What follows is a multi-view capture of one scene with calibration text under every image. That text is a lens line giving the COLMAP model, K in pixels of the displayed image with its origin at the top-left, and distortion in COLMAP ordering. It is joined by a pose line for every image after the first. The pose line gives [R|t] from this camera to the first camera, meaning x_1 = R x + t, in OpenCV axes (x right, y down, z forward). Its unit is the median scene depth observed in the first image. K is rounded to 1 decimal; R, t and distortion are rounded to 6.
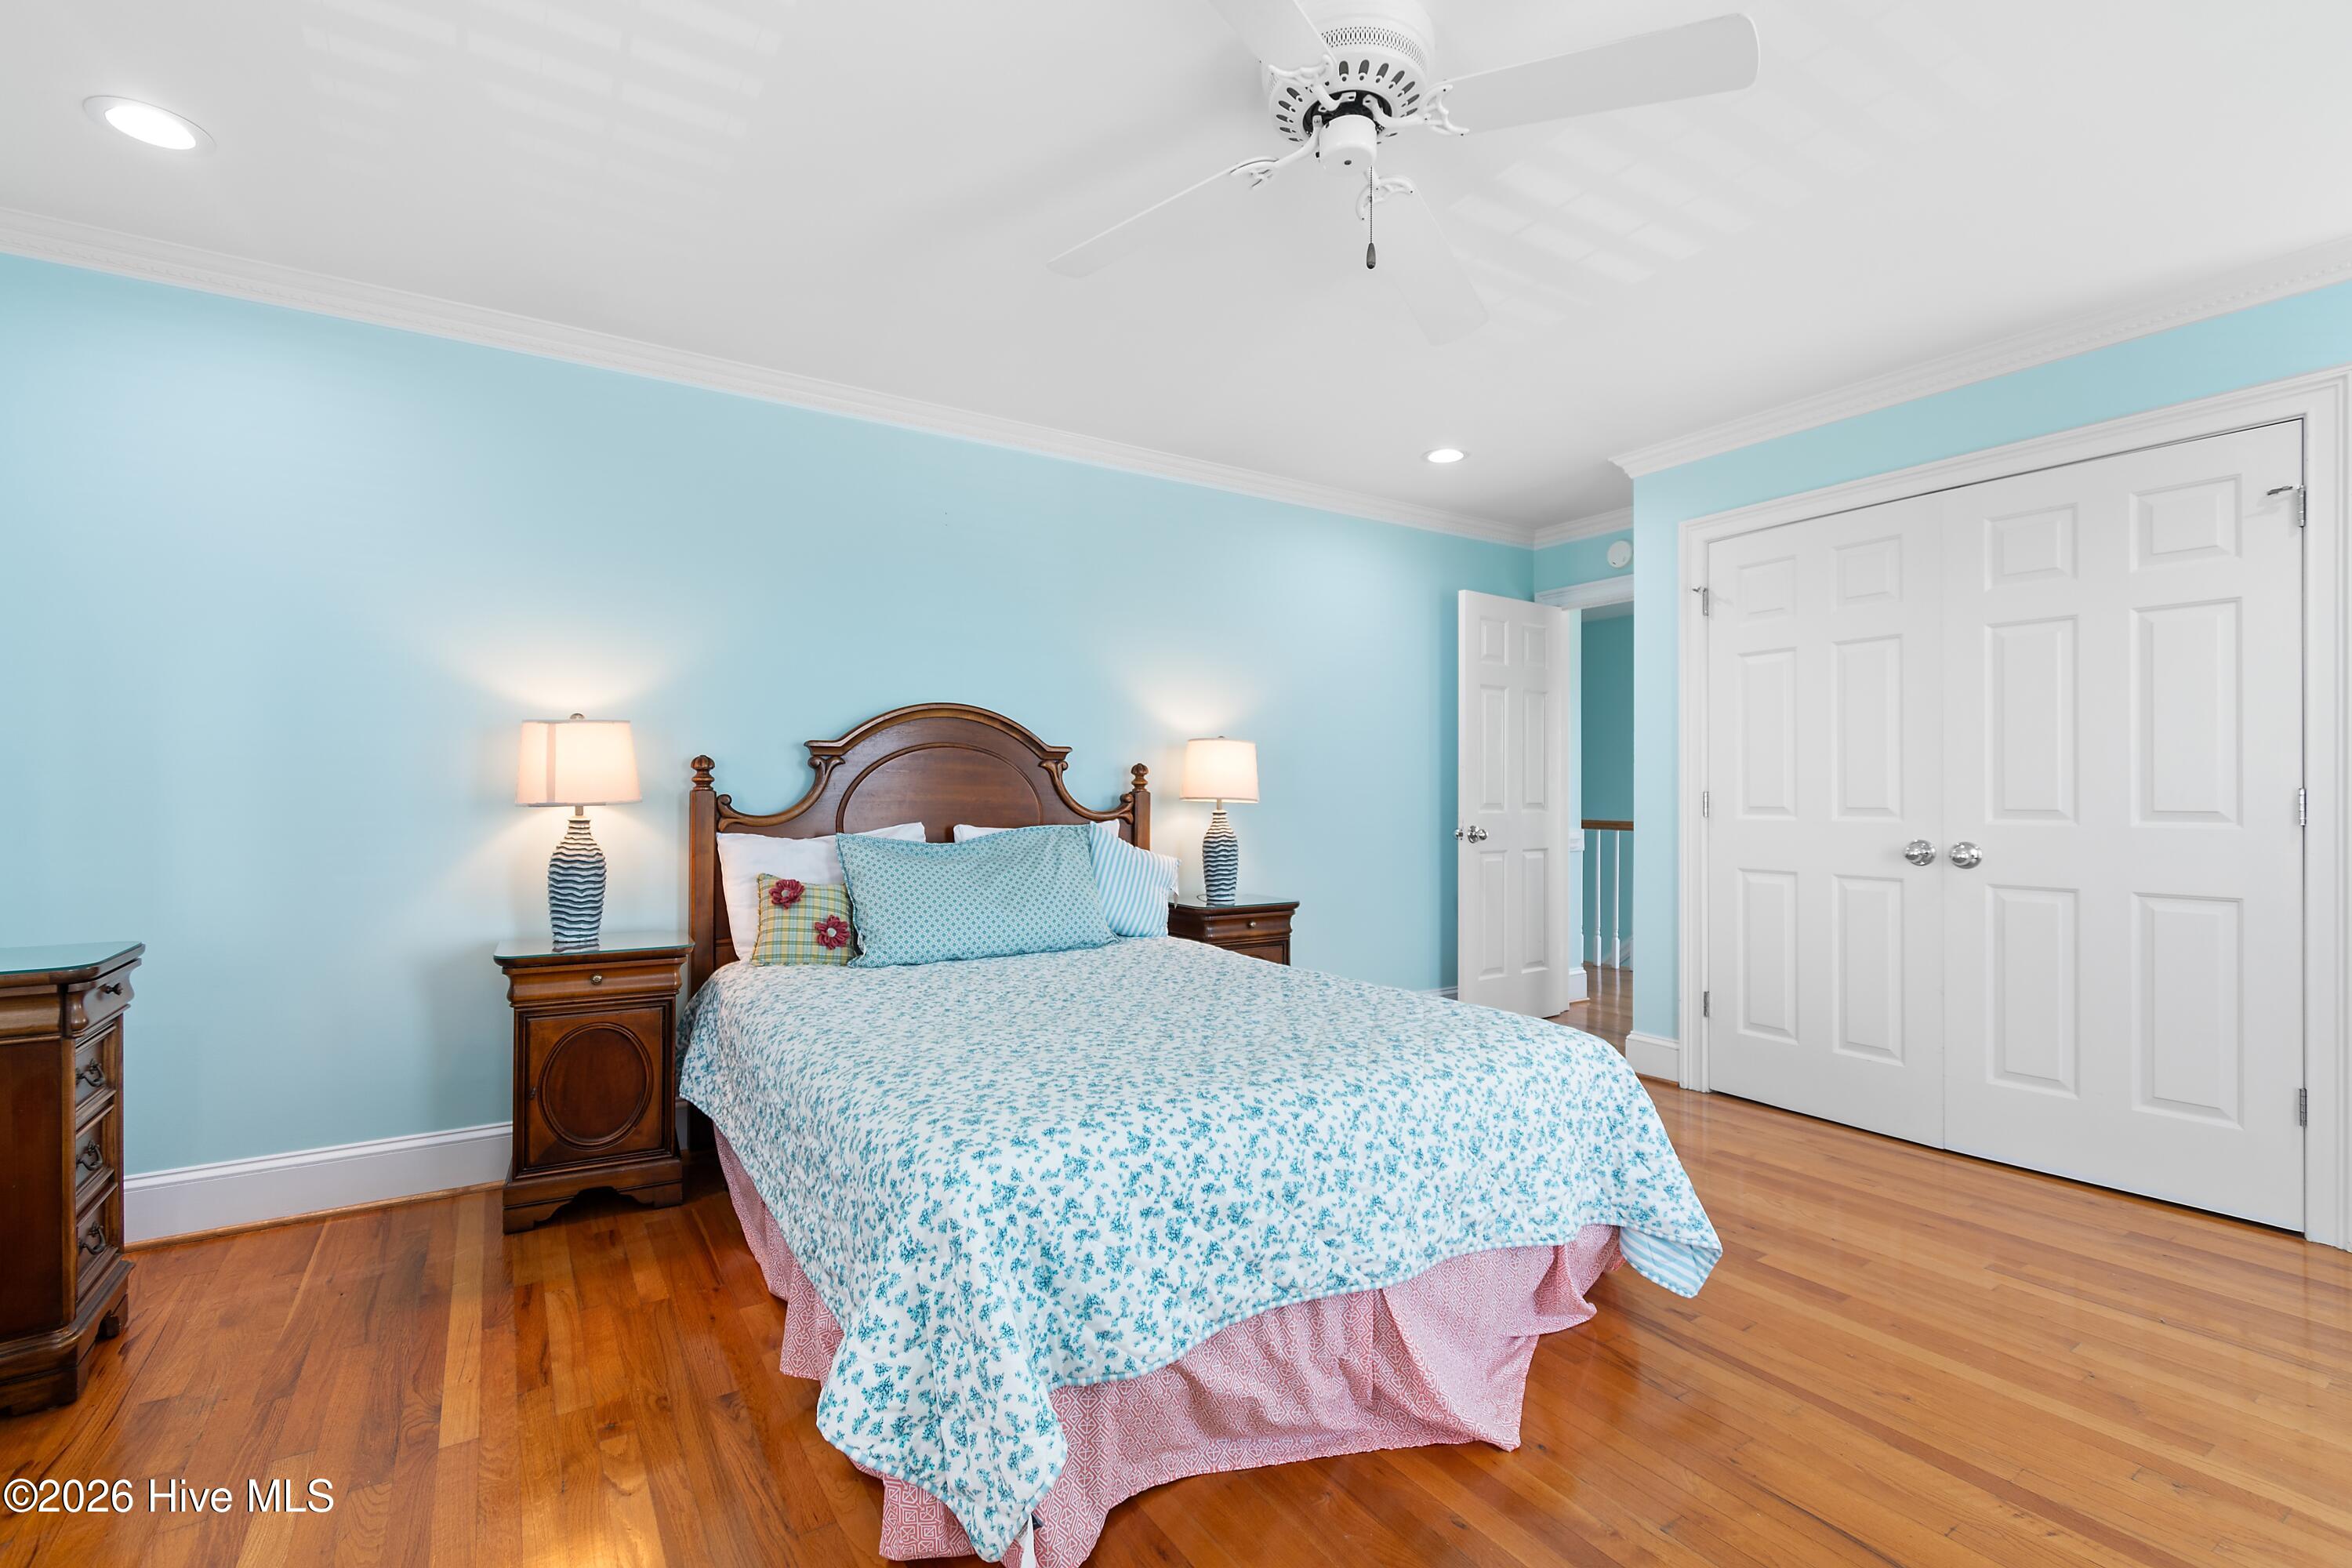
lens RADIAL K [[1035.5, 0, 1178.7], [0, 1035.5, 775.2], [0, 0, 1]] dist [0.001899, -0.000264]
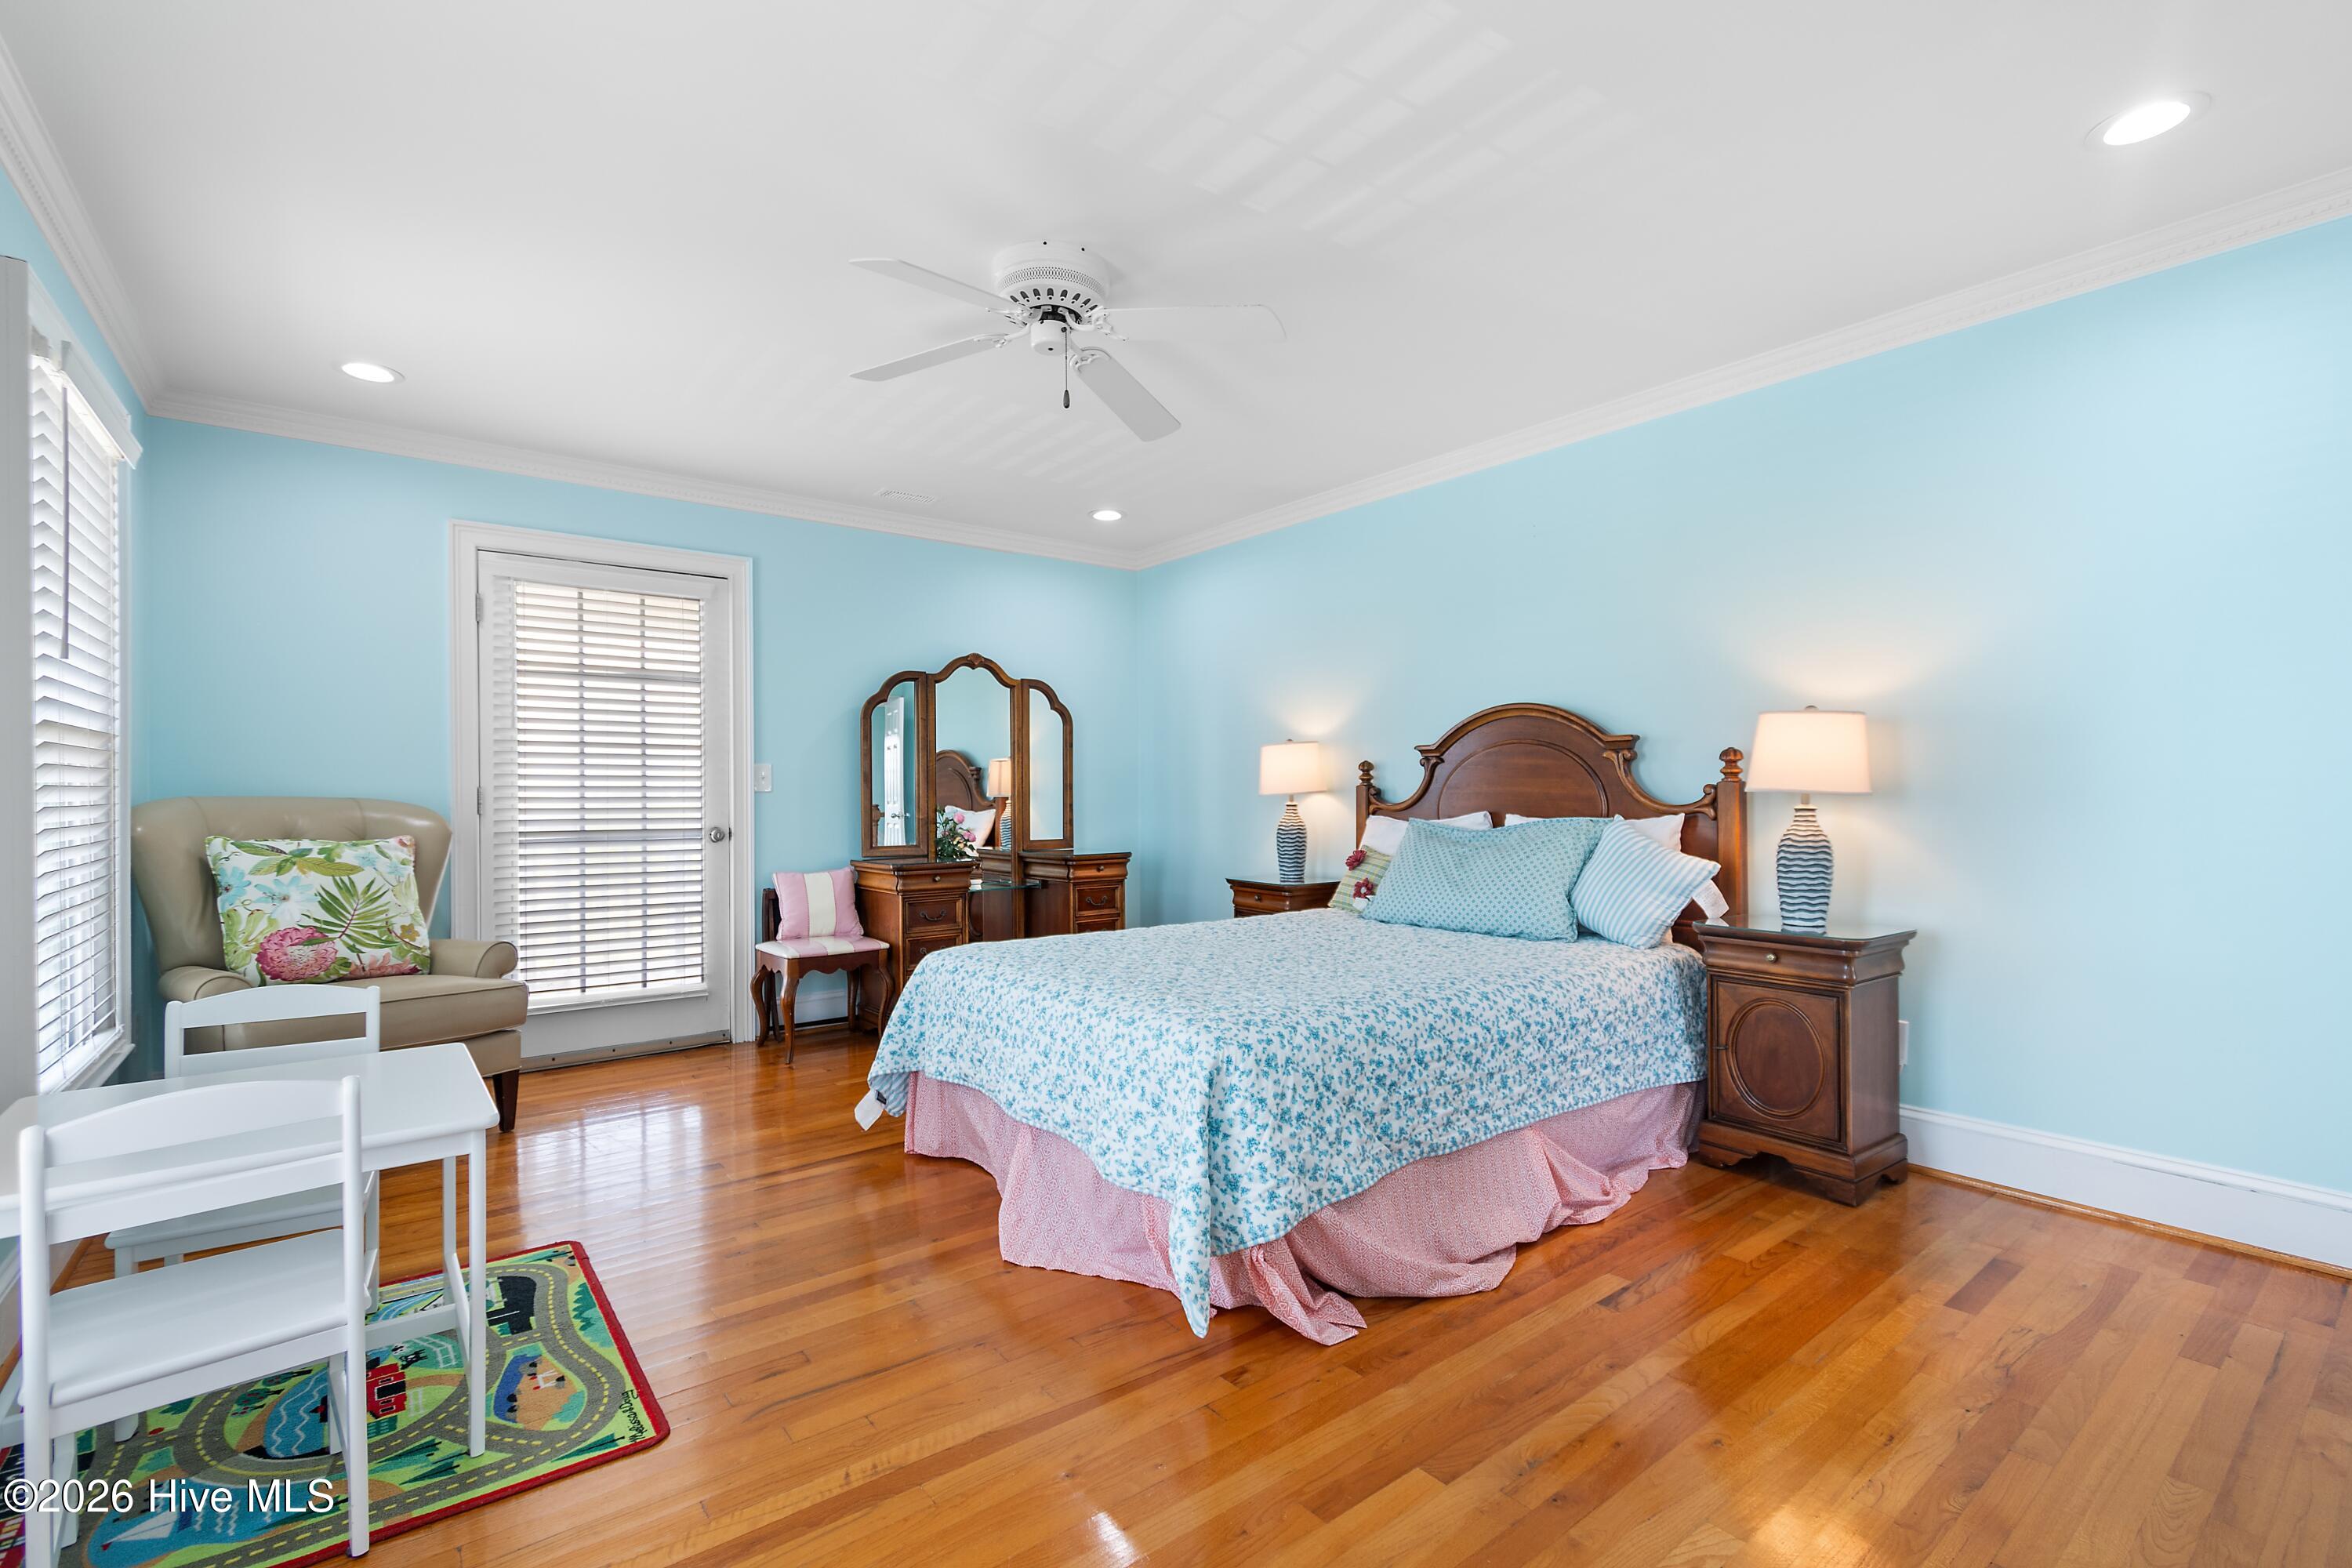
lens RADIAL K [[1035.5, 0, 1178.7], [0, 1035.5, 775.2], [0, 0, 1]] dist [0.001899, -0.000264]
pose [[0.107236, -0.014999, -0.994120, 0.853435], [0.026741, 0.999568, -0.012197, 0.010327], [0.993874, -0.025276, 0.107590, 0.540165]]
